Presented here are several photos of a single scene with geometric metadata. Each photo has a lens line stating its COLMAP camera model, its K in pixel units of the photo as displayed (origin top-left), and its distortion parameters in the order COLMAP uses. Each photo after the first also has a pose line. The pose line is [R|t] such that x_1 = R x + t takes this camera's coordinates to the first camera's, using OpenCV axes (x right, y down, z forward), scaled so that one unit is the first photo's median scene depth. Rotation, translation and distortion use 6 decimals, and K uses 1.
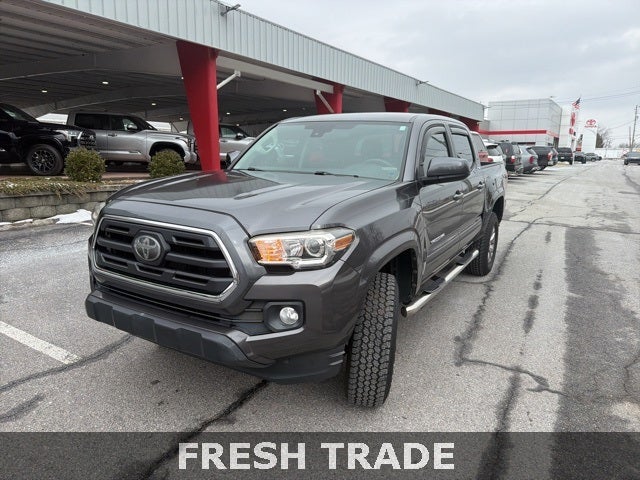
lens RADIAL K [[450.3, 0, 320.0], [0, 450.3, 240.0], [0, 0, 1]] dist [0.046976, -0.064732]
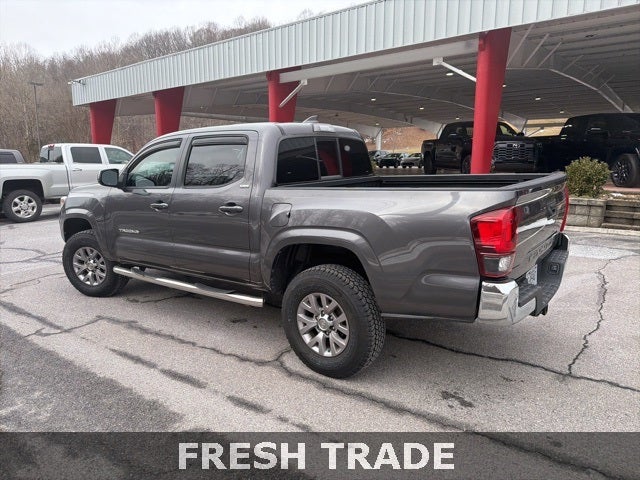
lens RADIAL K [[453.6, 0, 320.0], [0, 453.6, 240.0], [0, 0, 1]] dist [0.039105, -0.055616]
pose [[-0.125665, 0.162650, -0.978649, 1.214885], [-0.181022, 0.966148, 0.183817, -0.261478], [0.975417, 0.200257, -0.091968, 1.362462]]
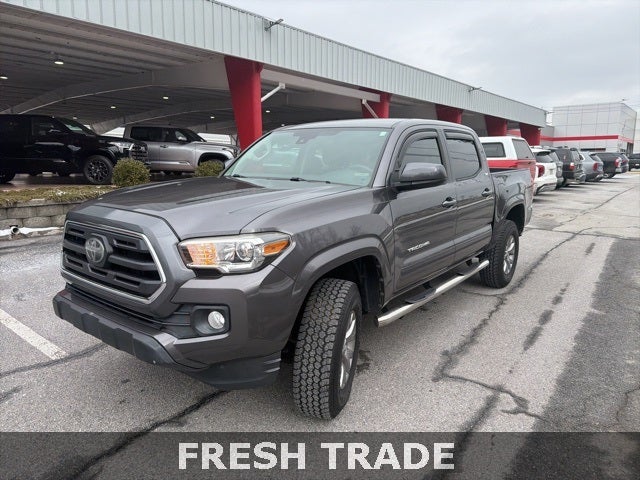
lens RADIAL K [[449.0, 0, 318.7], [0, 449.0, 235.4], [0, 0, 1]] dist [0.052005, -0.066738]
pose [[0.991452, 0.011969, -0.129922, 0.141904], [-0.015805, 0.999468, -0.028534, 0.003027], [0.129511, 0.030343, 0.991114, 0.017498]]
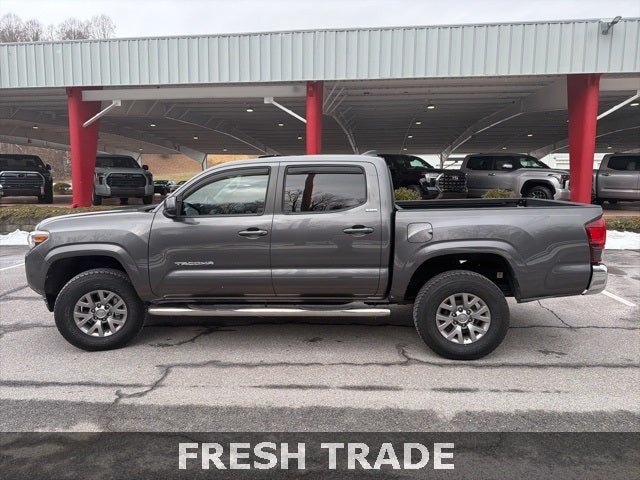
lens RADIAL K [[450.3, 0, 320.0], [0, 450.3, 240.0], [0, 0, 1]] dist [0.046976, -0.064732]
pose [[0.431171, 0.094637, -0.897293, 1.201234], [-0.166264, 0.985787, 0.024076, -0.121719], [0.886819, 0.138806, 0.440778, 0.623999]]
